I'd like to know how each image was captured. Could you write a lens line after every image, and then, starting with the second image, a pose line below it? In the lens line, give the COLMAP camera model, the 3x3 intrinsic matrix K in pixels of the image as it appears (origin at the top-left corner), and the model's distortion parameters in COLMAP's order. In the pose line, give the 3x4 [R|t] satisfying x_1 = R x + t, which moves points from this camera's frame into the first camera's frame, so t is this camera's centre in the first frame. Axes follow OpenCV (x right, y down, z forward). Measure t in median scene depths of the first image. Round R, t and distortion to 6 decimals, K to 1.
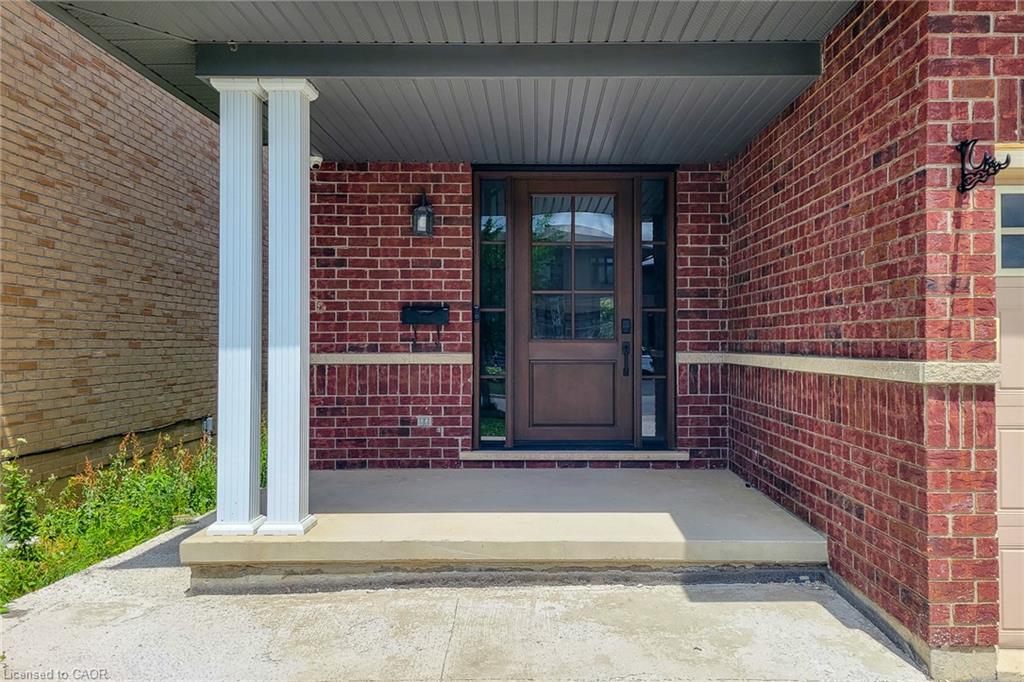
lens RADIAL K [[782.0, 0, 512.0], [0, 782.0, 341.0], [0, 0, 1]] dist [0.026049, -0.000848]
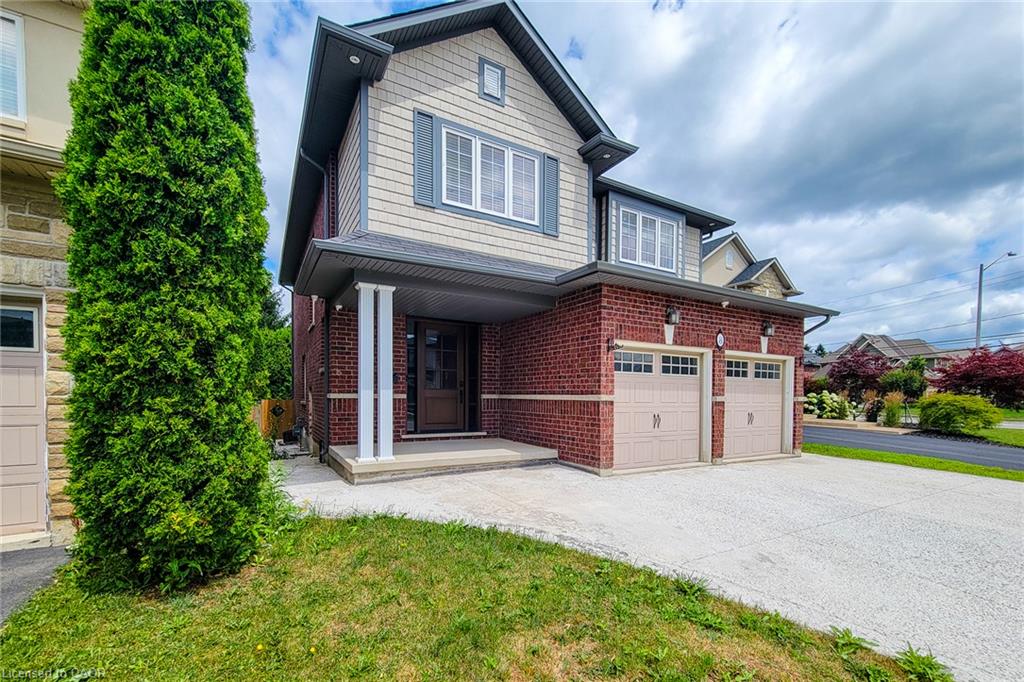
lens RADIAL K [[389.4, 0, 510.4], [0, 389.4, 396.8], [0, 0, 1]] dist [0.000198, 0.000013]
pose [[0.885809, 0.004397, 0.464028, -0.544771], [-0.010287, 0.999895, 0.010162, 0.014905], [-0.463935, -0.013775, 0.885762, -0.349986]]
